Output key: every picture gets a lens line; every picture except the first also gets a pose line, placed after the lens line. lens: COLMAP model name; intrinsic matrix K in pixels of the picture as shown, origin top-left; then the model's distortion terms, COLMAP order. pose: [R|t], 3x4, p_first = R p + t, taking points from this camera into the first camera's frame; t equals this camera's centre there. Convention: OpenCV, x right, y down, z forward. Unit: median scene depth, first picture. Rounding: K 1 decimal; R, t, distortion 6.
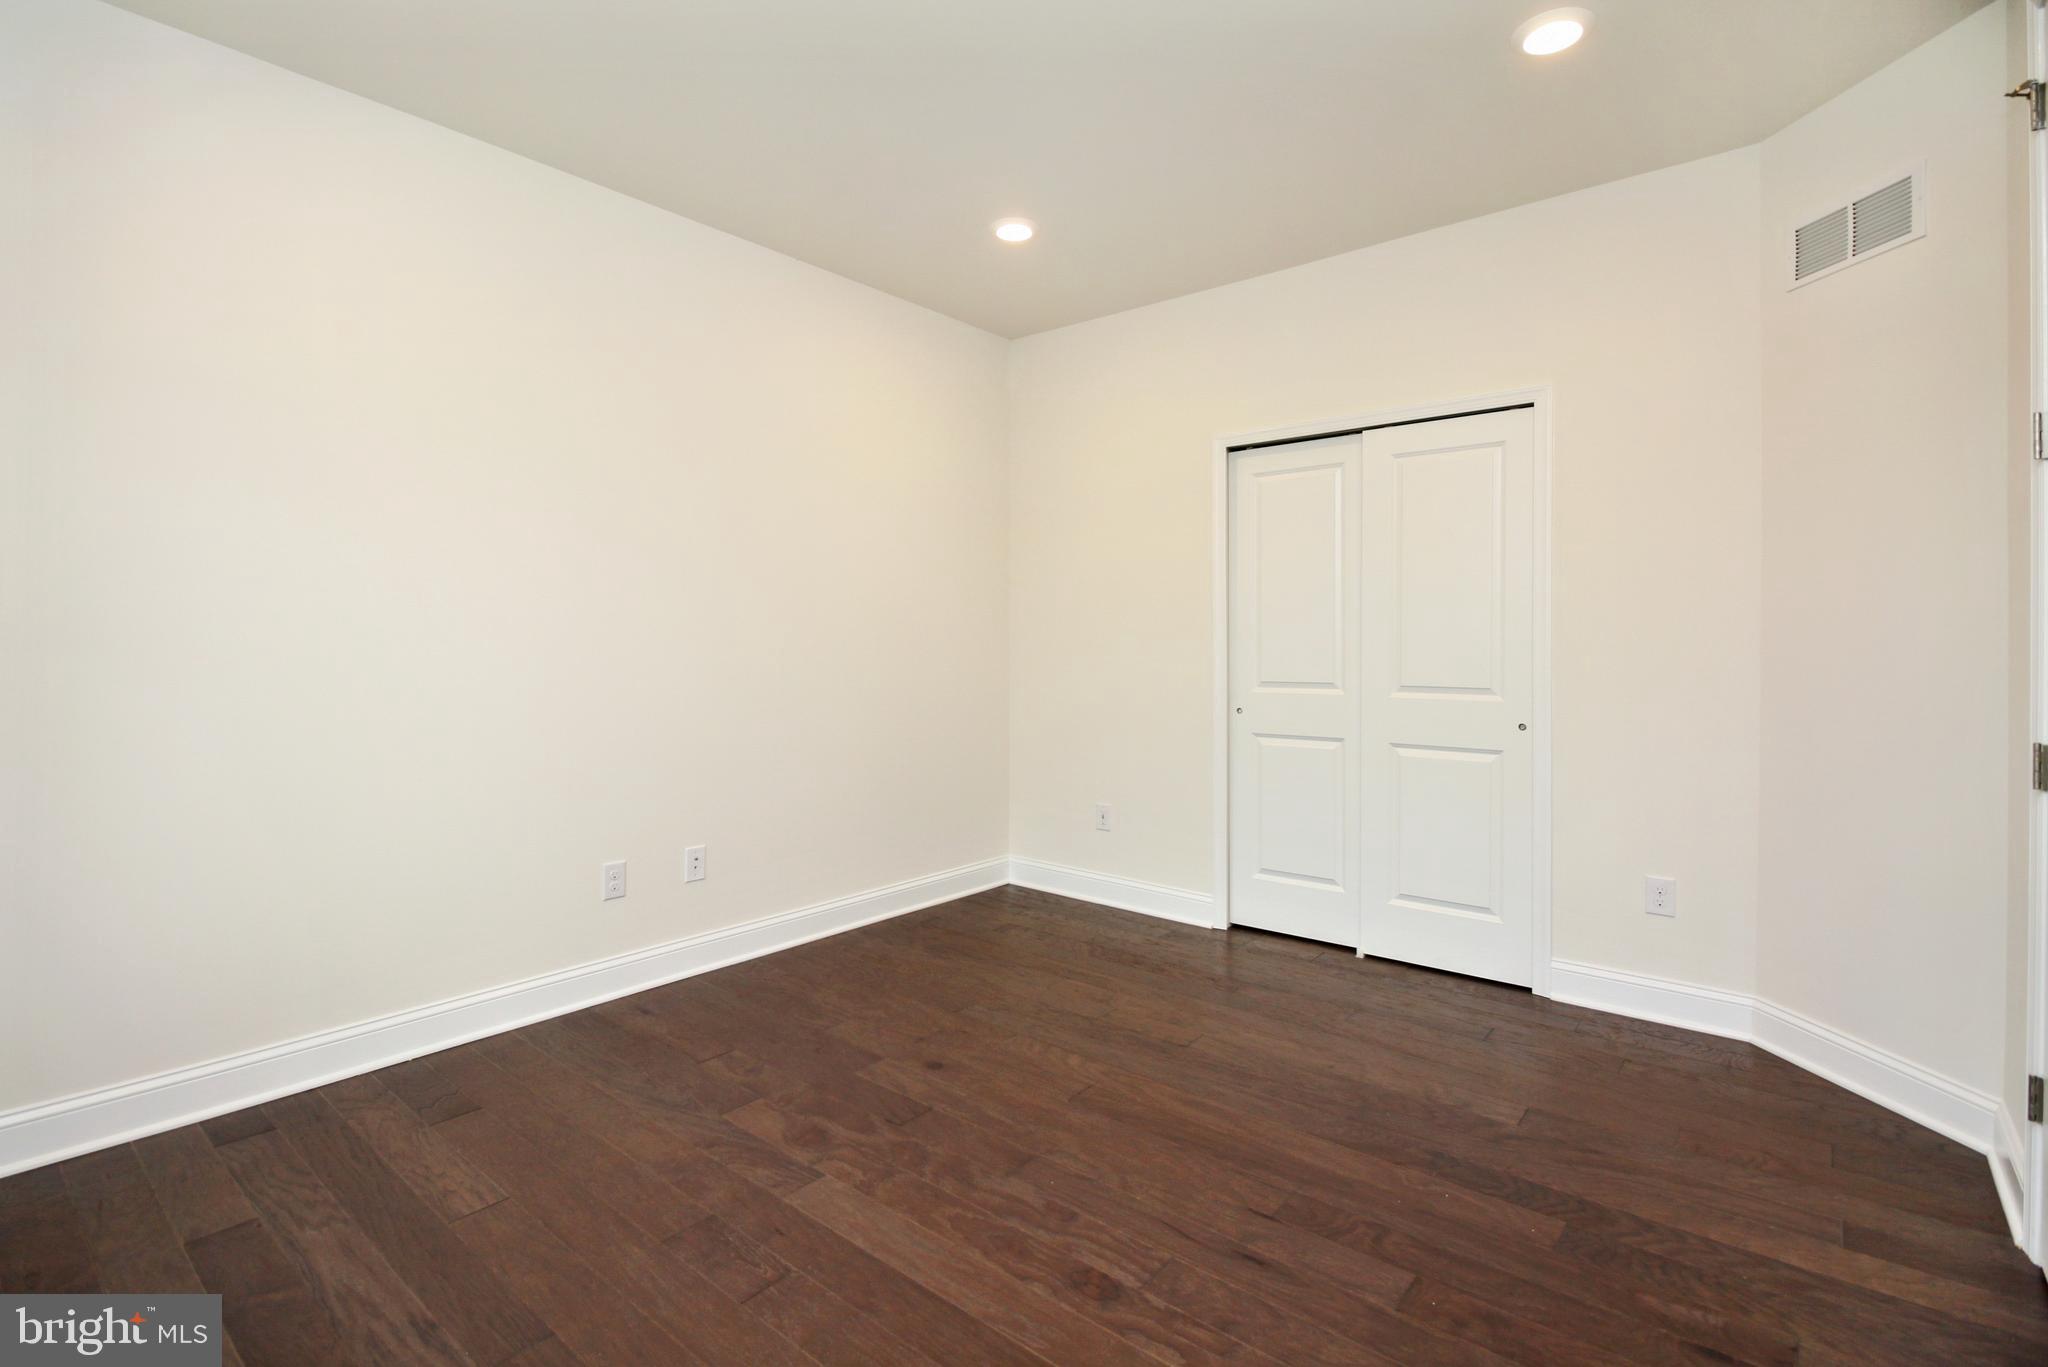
lens RADIAL K [[962.0, 0, 1017.2], [0, 962.0, 669.8], [0, 0, 1]] dist [0.004850, 0.000113]
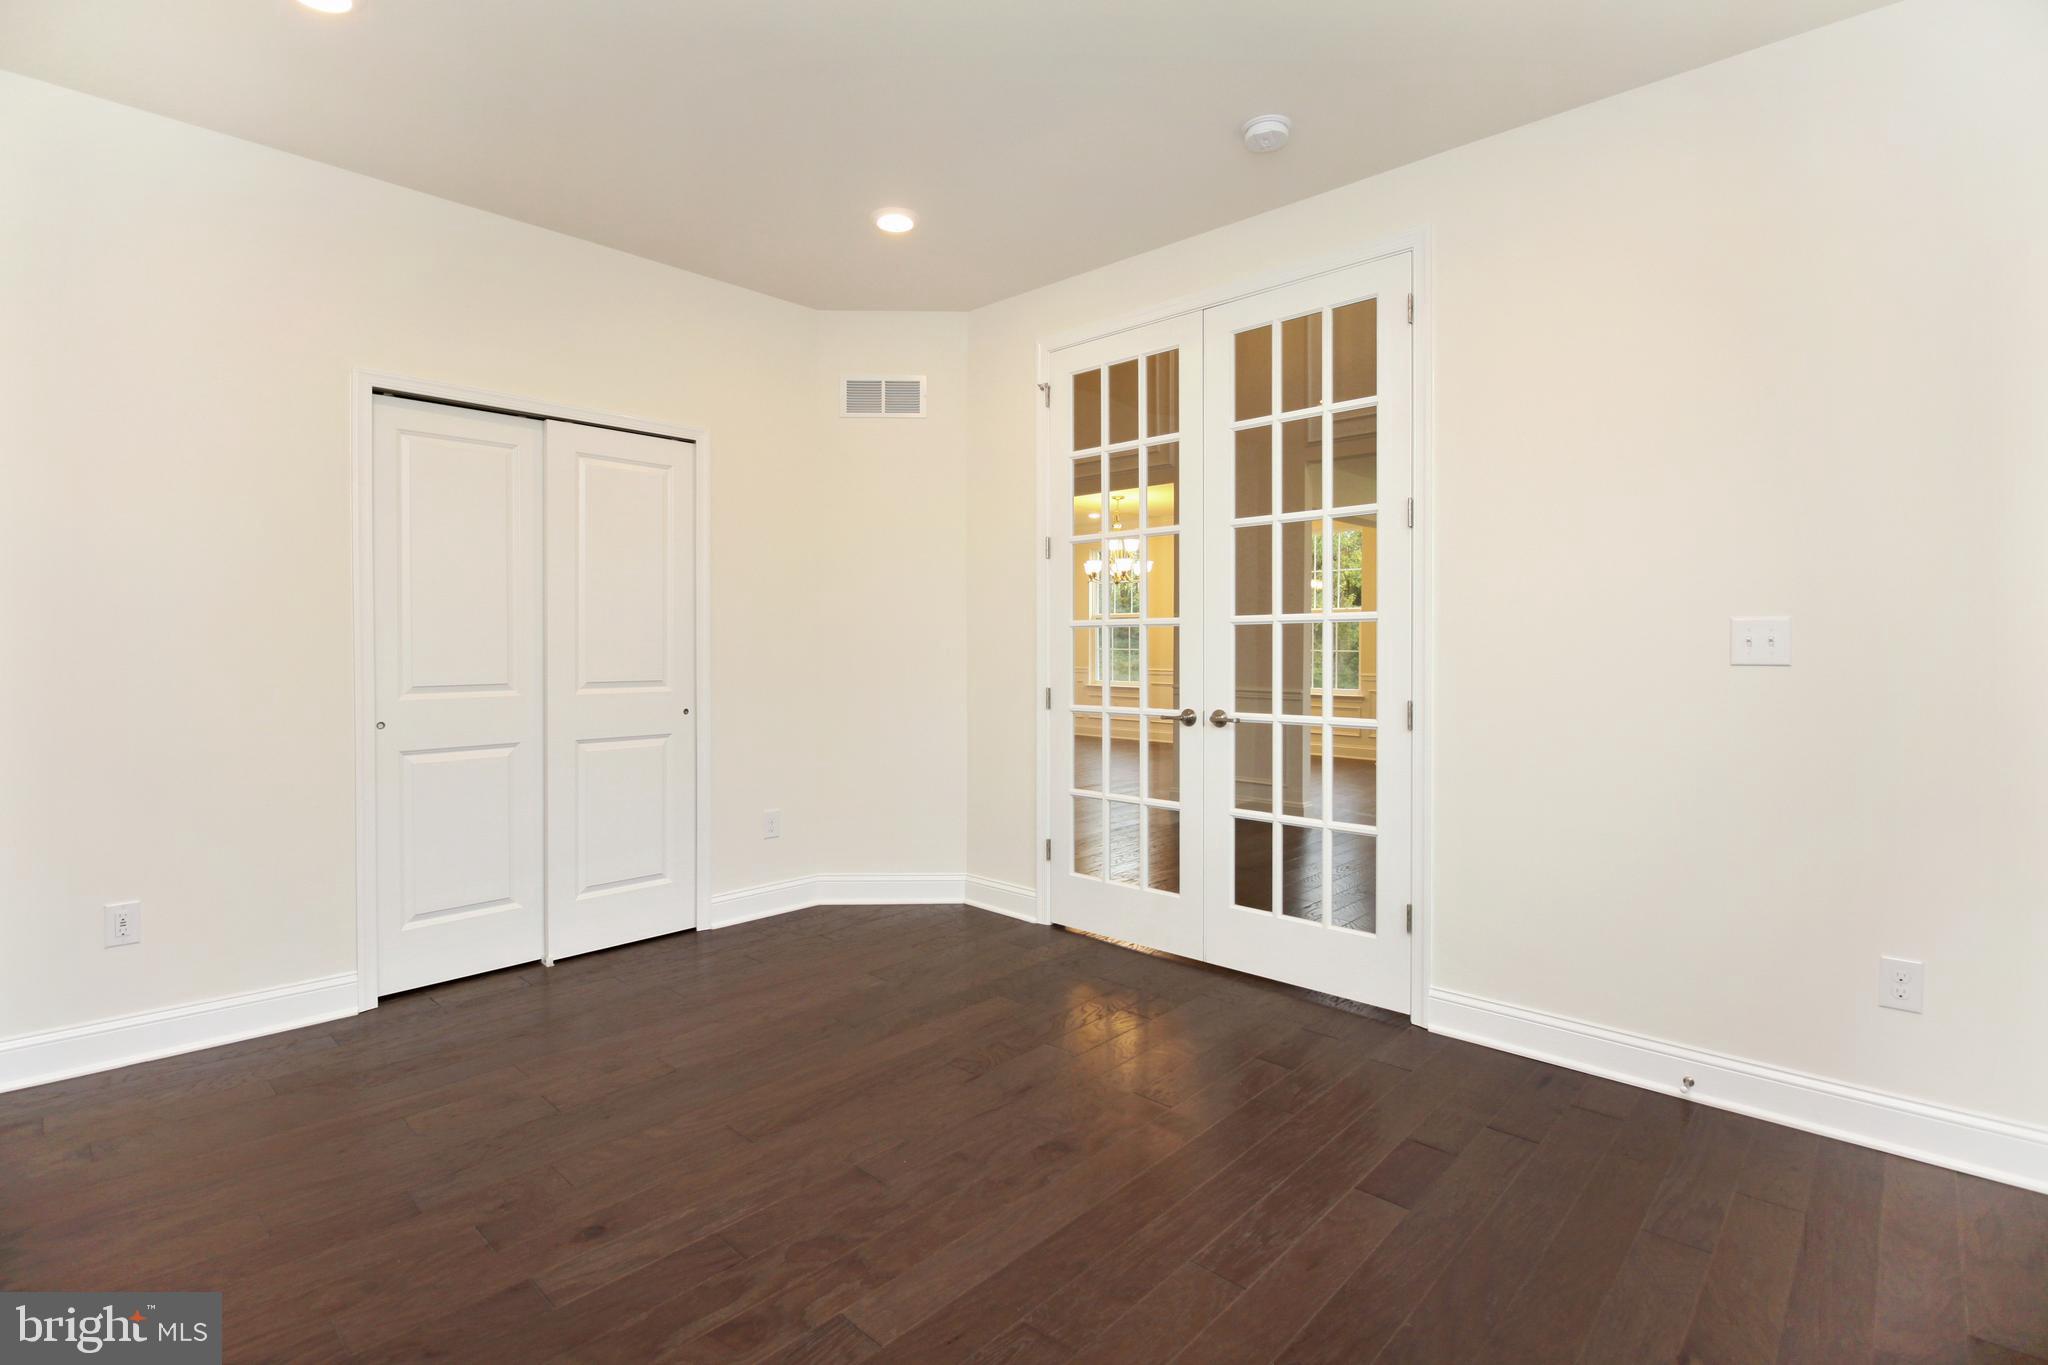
lens RADIAL K [[962.0, 0, 1017.0], [0, 962.0, 677.5], [0, 0, 1]] dist [0.004850, 0.000113]
pose [[0.062811, -0.039815, 0.997231, -0.688802], [0.022447, 0.999008, 0.038472, -0.020471], [-0.997773, 0.019969, 0.063642, 0.566298]]
